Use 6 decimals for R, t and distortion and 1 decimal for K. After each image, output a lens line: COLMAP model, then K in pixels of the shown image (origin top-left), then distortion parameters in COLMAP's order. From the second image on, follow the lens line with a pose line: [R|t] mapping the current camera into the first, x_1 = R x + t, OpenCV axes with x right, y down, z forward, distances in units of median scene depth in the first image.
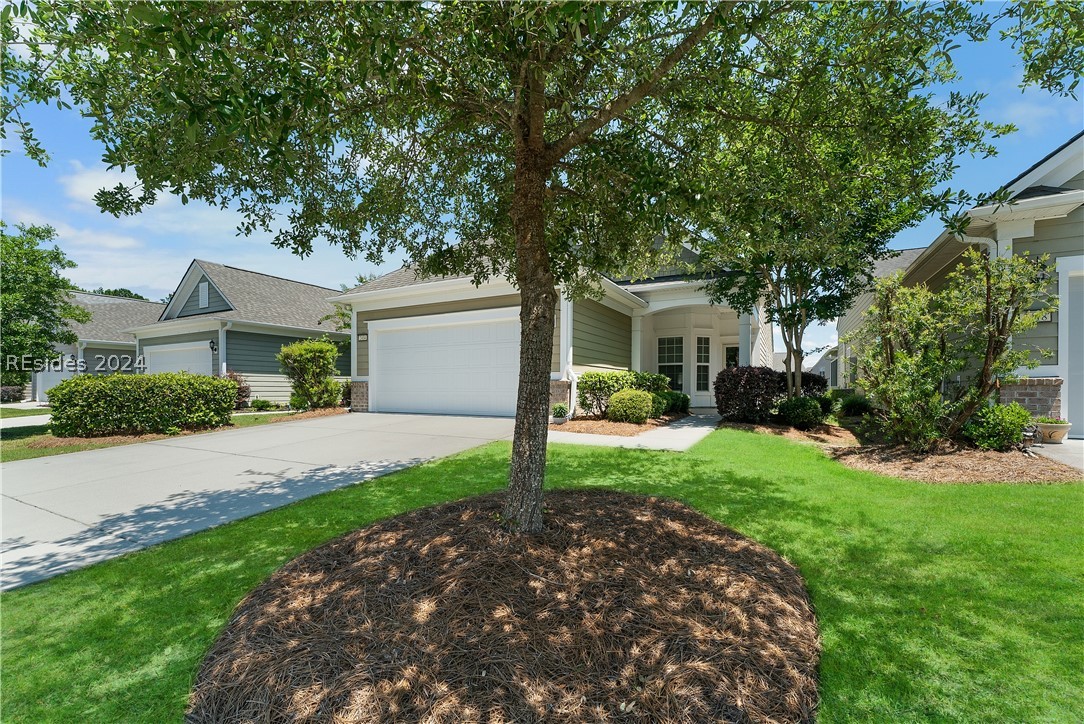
lens RADIAL K [[447.5, 0, 544.2], [0, 447.5, 383.1], [0, 0, 1]] dist [-0.000890, 0.000154]
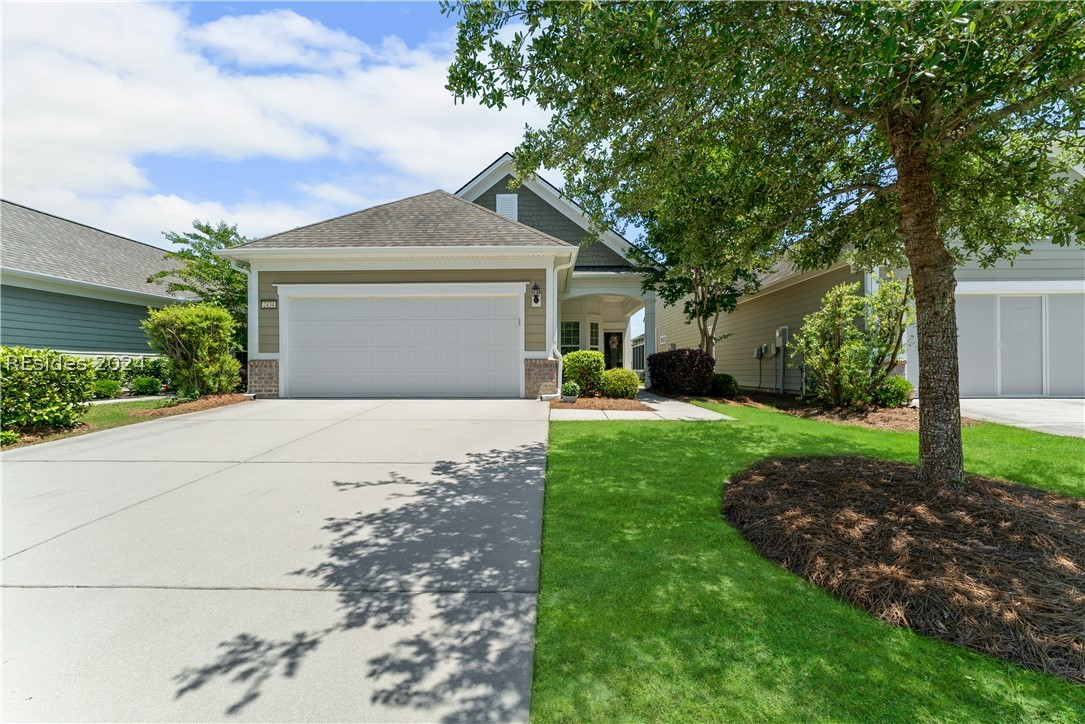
lens RADIAL K [[428.2, 0, 542.5], [0, 428.2, 362.0], [0, 0, 1]] dist [-0.008606, -0.000019]
pose [[0.893599, 0.003774, 0.448850, -1.001636], [-0.002213, 0.999990, -0.004001, 0.007088], [-0.448860, 0.002582, 0.893598, 0.340004]]
